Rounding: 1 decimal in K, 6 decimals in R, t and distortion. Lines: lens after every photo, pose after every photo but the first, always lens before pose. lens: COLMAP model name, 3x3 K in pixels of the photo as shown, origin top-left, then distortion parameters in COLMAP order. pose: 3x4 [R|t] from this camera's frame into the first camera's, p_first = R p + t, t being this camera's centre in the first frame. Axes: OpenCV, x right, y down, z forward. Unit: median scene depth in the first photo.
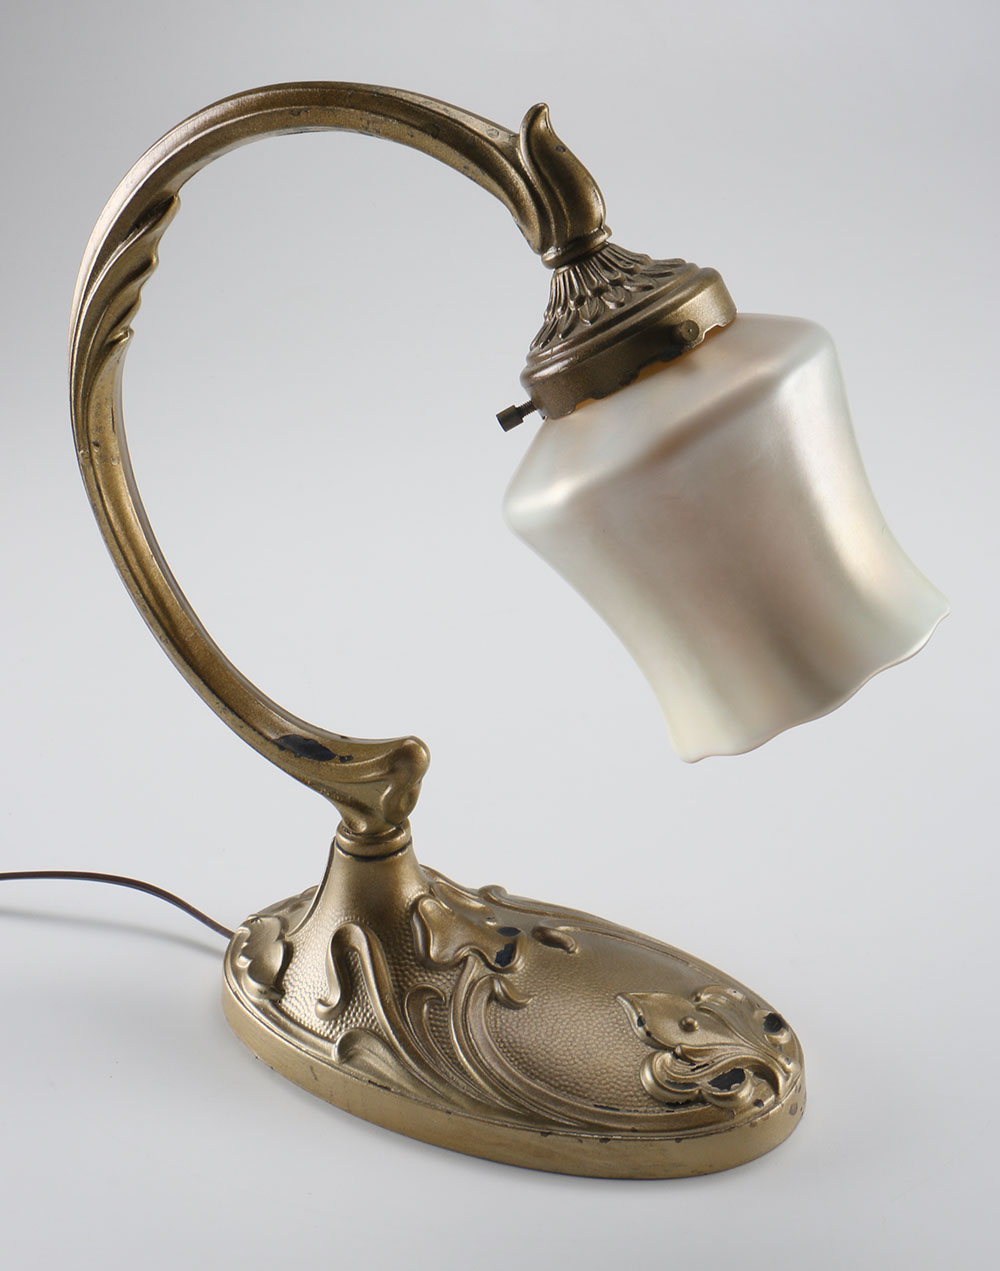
lens RADIAL K [[2069.9, 0, 502.5], [0, 2069.9, 636.2], [0, 0, 1]] dist [-0.060032, 0.000000]
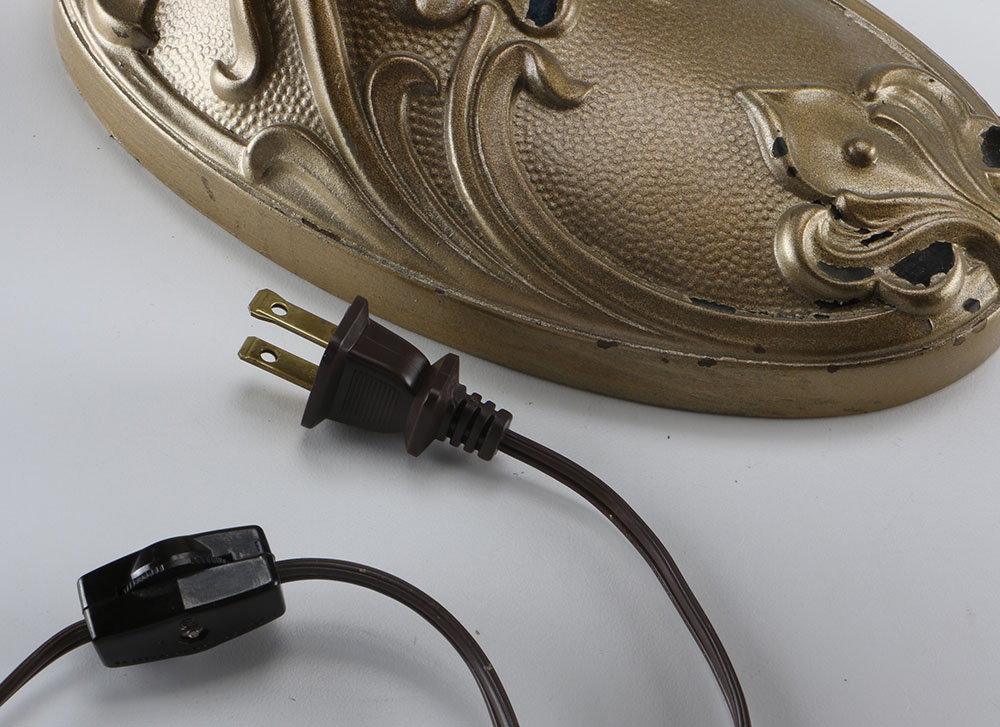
lens RADIAL K [[2218.9, 0, 489.5], [0, 2218.9, 365.4], [0, 0, 1]] dist [0.095201, 0.000000]
pose [[0.998253, 0.045720, 0.037428, -0.033383], [-0.057403, 0.900540, 0.430966, -0.020594], [-0.014002, -0.432362, 0.901591, 0.412378]]
